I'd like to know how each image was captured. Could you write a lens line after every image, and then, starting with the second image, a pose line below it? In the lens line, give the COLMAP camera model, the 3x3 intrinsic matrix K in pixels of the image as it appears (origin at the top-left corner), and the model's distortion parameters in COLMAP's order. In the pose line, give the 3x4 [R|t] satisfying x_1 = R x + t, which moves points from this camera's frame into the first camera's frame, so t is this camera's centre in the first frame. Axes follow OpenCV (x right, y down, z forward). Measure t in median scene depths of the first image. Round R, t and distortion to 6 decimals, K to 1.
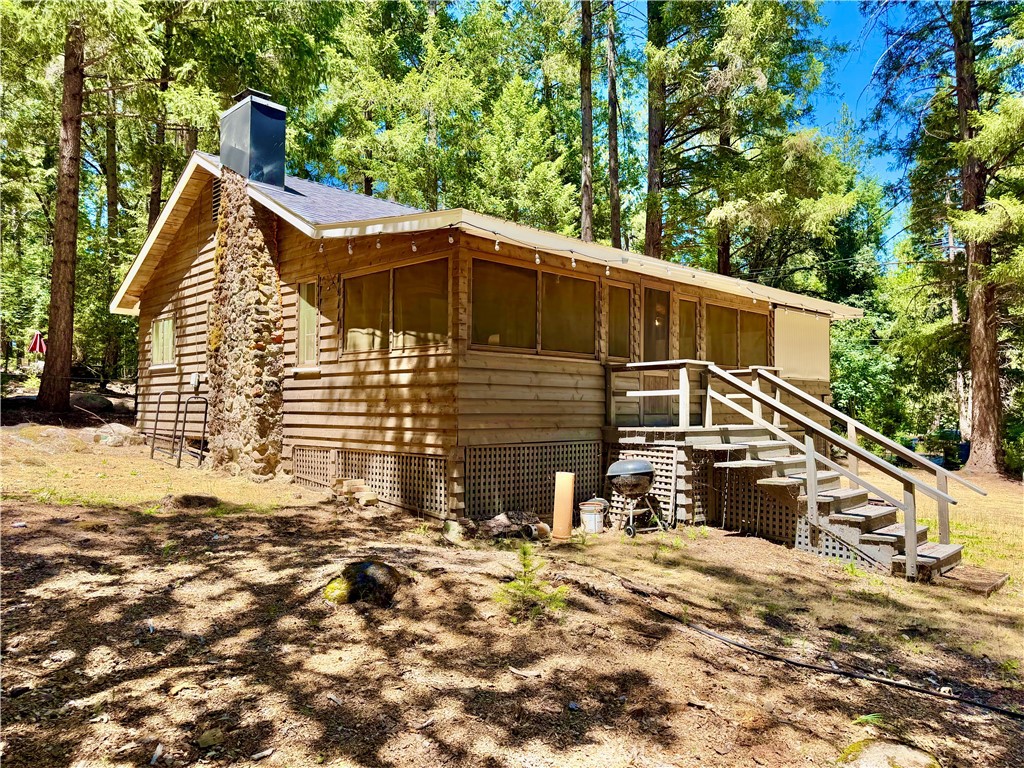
lens RADIAL K [[724.1, 0, 514.4], [0, 724.1, 383.1], [0, 0, 1]] dist [0.066229, -0.091894]
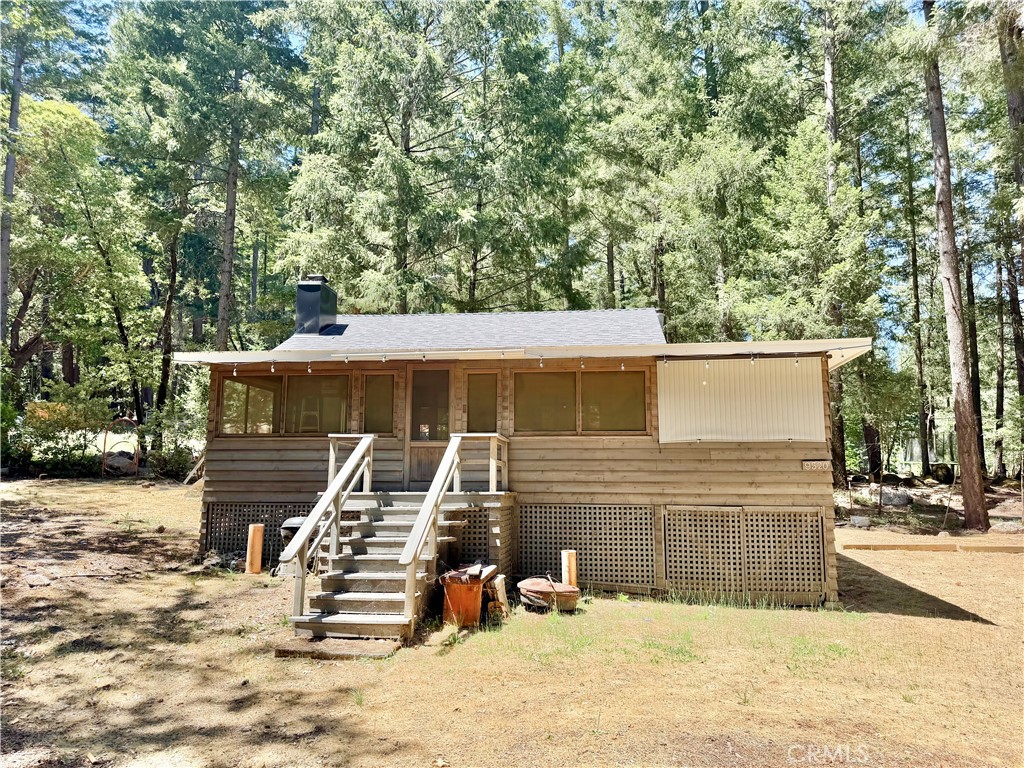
lens RADIAL K [[723.5, 0, 514.8], [0, 723.5, 385.5], [0, 0, 1]] dist [0.048650, -0.056523]
pose [[0.619228, -0.105624, -0.778075, 1.265638], [0.021874, 0.992847, -0.117371, 0.032076], [0.784907, 0.055660, 0.617109, 0.457605]]
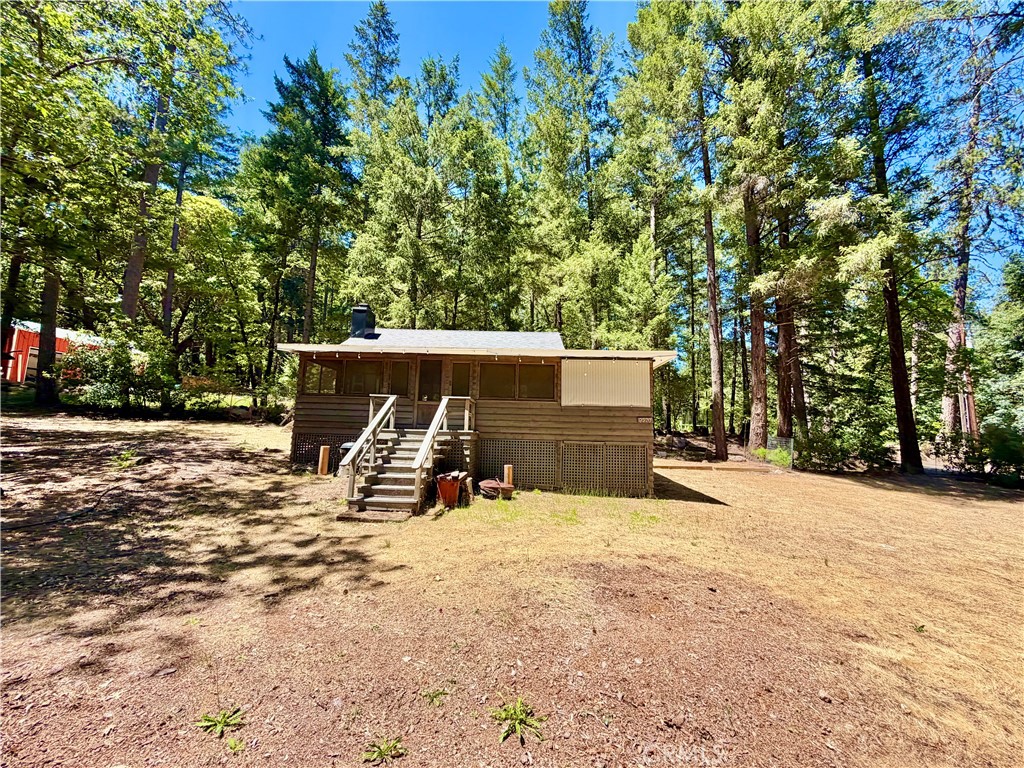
lens RADIAL K [[407.5, 0, 509.9], [0, 407.5, 383.2], [0, 0, 1]] dist [0.002296, -0.000099]
pose [[0.688031, -0.075973, -0.721693, 1.236472], [-0.001241, 0.994380, -0.105862, 0.052672], [0.725680, 0.073732, 0.684070, 0.458866]]
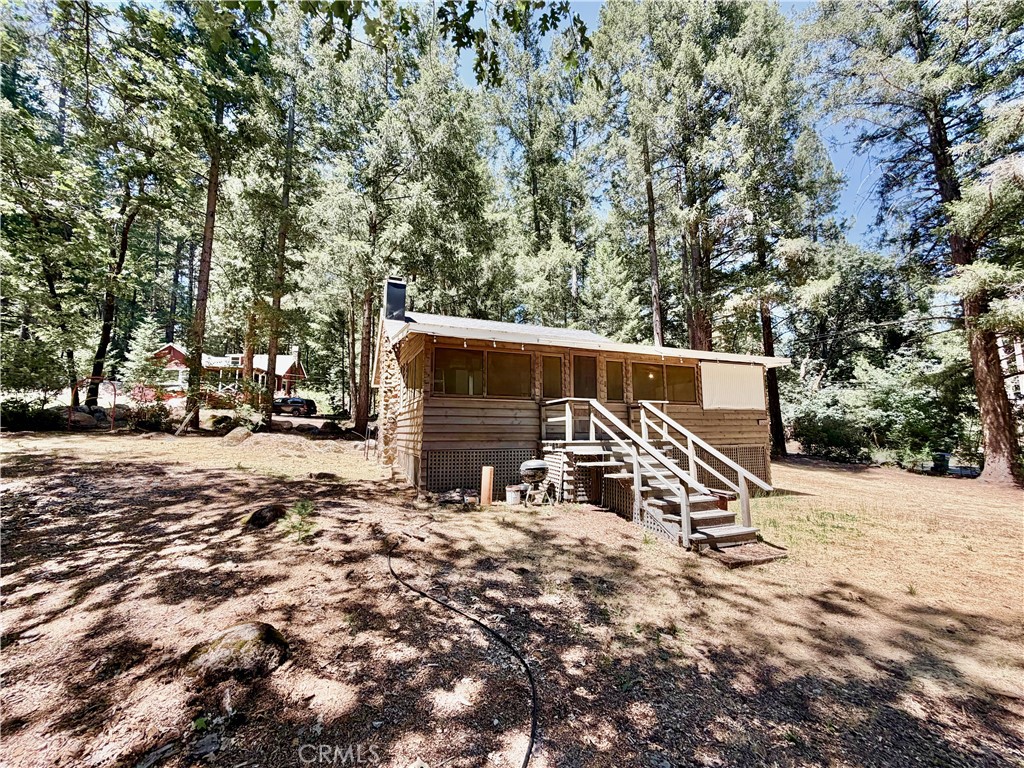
lens RADIAL K [[407.5, 0, 509.9], [0, 407.5, 383.2], [0, 0, 1]] dist [0.002296, -0.000099]
pose [[0.922227, -0.052658, -0.383047, 0.430249], [0.018615, 0.995581, -0.092047, 0.014529], [0.386201, 0.077758, 0.919131, 0.104915]]
